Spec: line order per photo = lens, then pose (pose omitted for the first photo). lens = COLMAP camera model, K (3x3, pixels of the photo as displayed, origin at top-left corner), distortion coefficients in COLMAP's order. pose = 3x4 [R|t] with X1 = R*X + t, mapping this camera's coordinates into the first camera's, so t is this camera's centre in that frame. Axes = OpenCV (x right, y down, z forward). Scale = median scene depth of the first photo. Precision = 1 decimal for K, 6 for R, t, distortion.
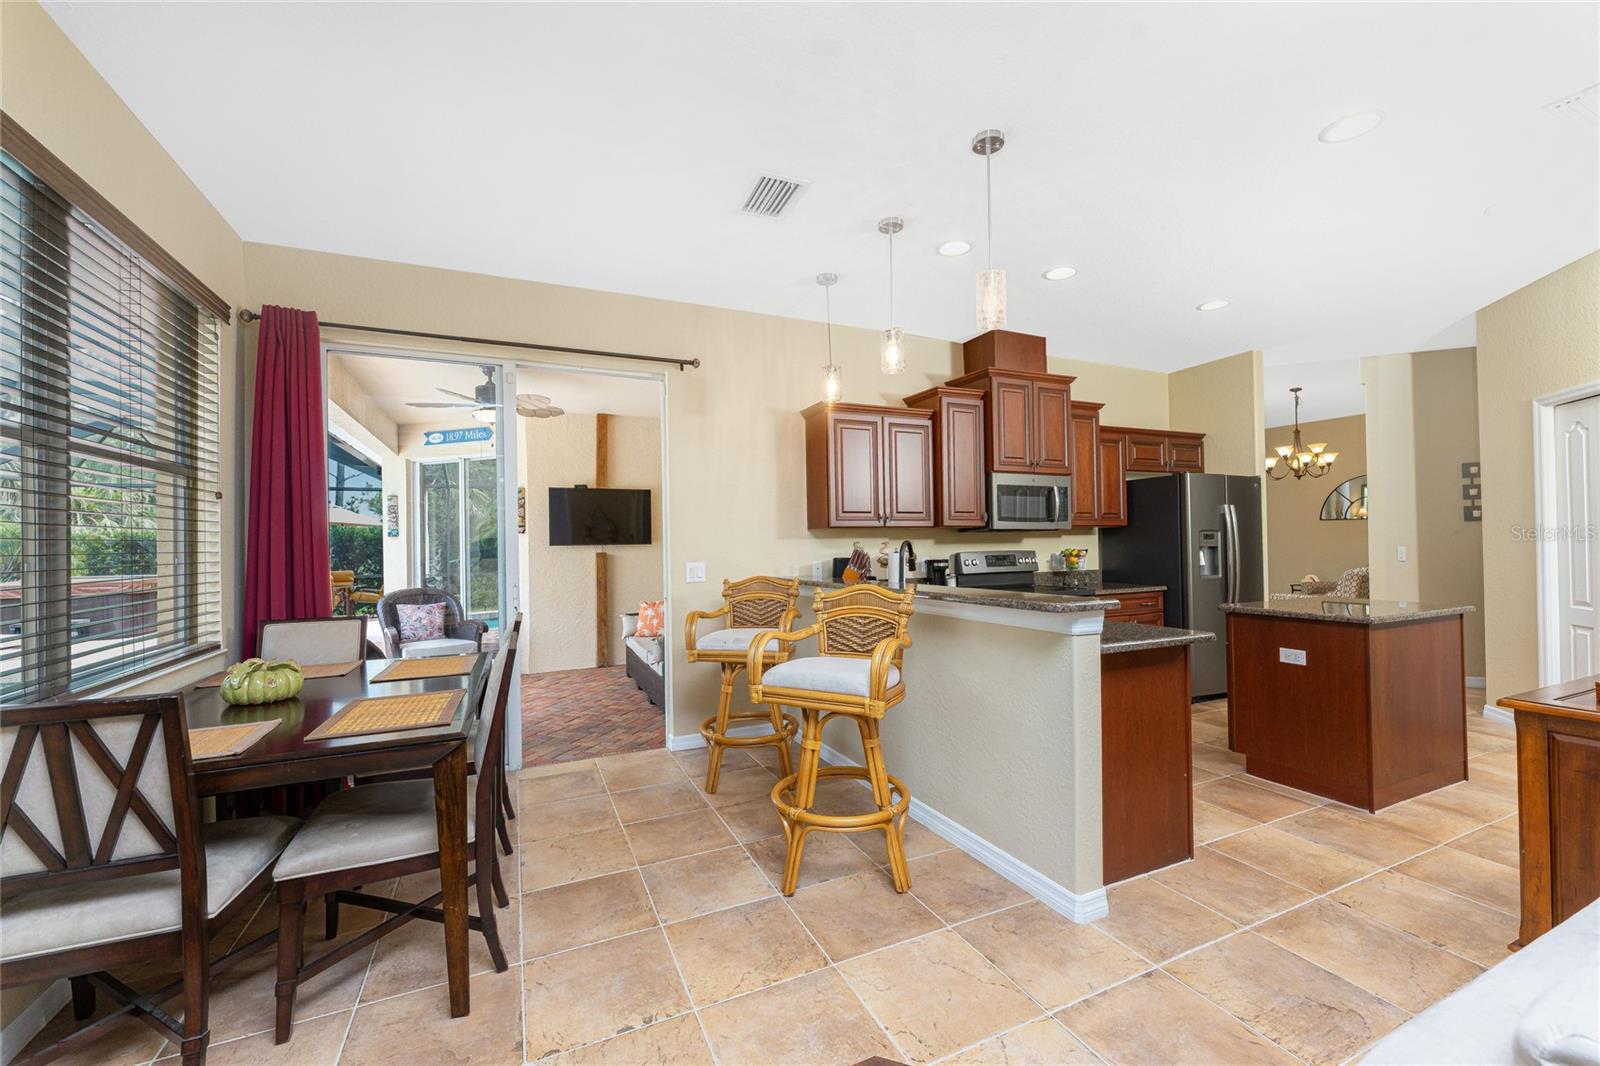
lens RADIAL K [[642.2, 0, 798.3], [0, 642.2, 538.6], [0, 0, 1]] dist [-0.001629, 0.000022]
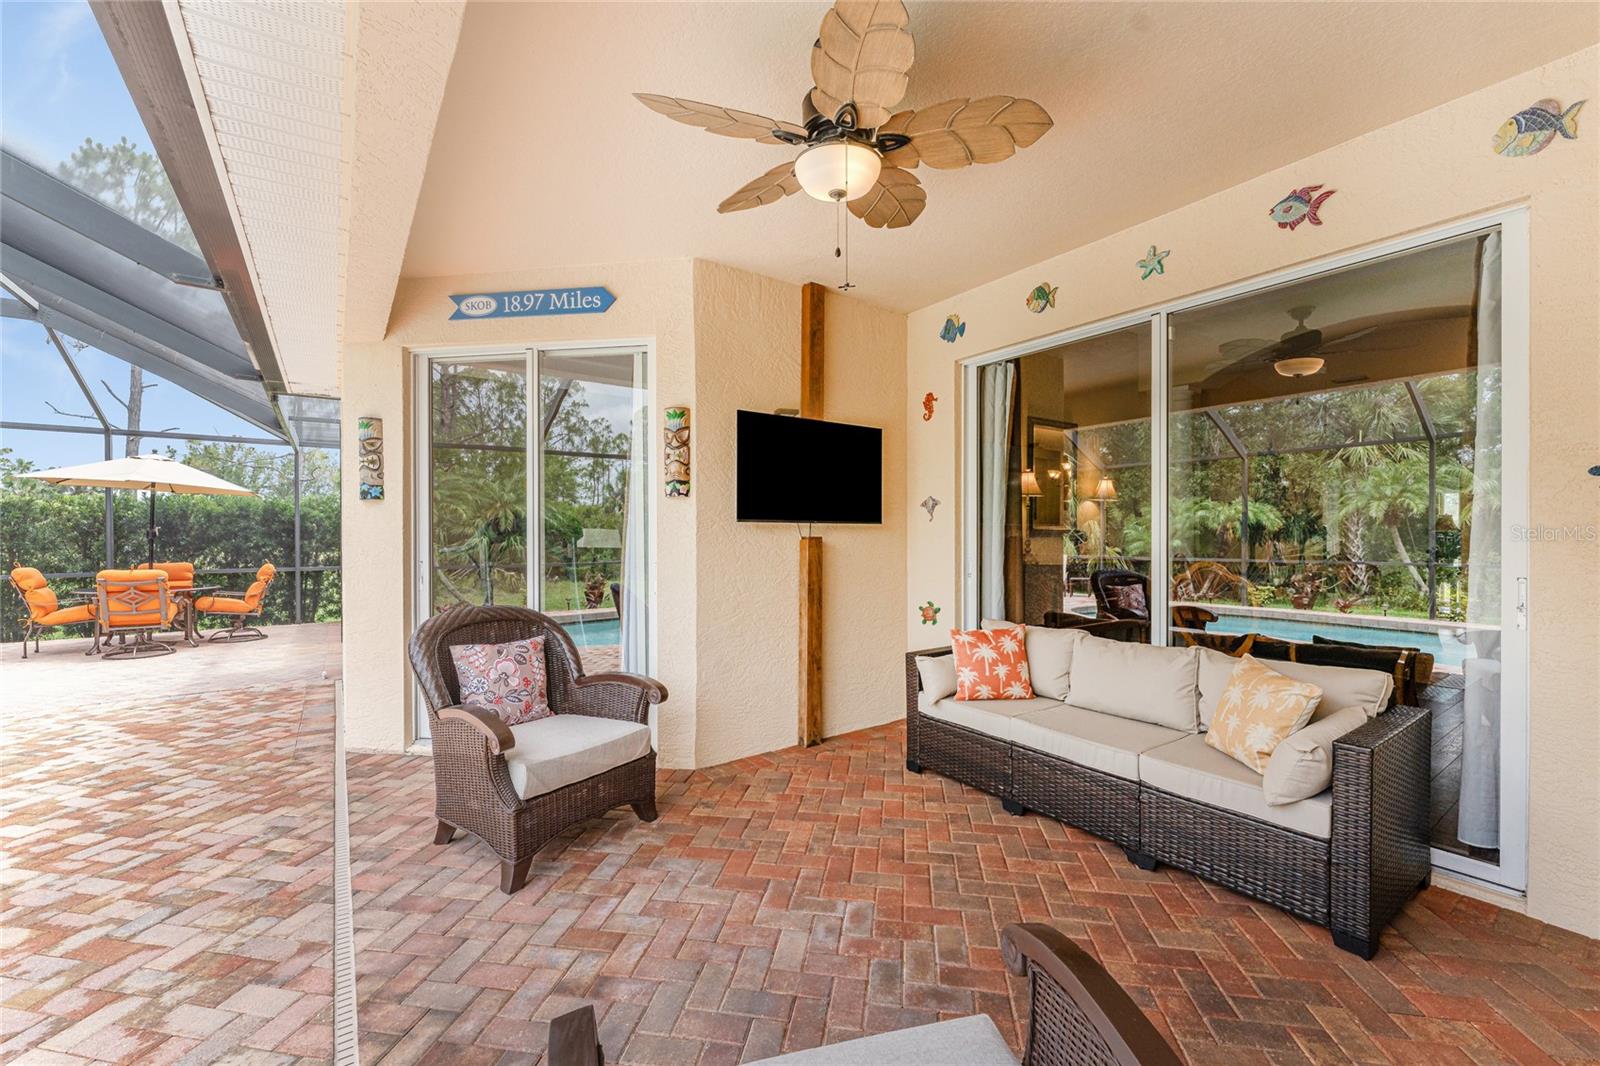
lens RADIAL K [[642.2, 0, 798.3], [0, 642.2, 538.6], [0, 0, 1]] dist [-0.001629, 0.000022]
pose [[0.978578, 0.014456, 0.205369, -0.598104], [-0.016637, 0.999822, 0.008899, 0.025910], [-0.205203, -0.012125, 0.978644, 0.643264]]
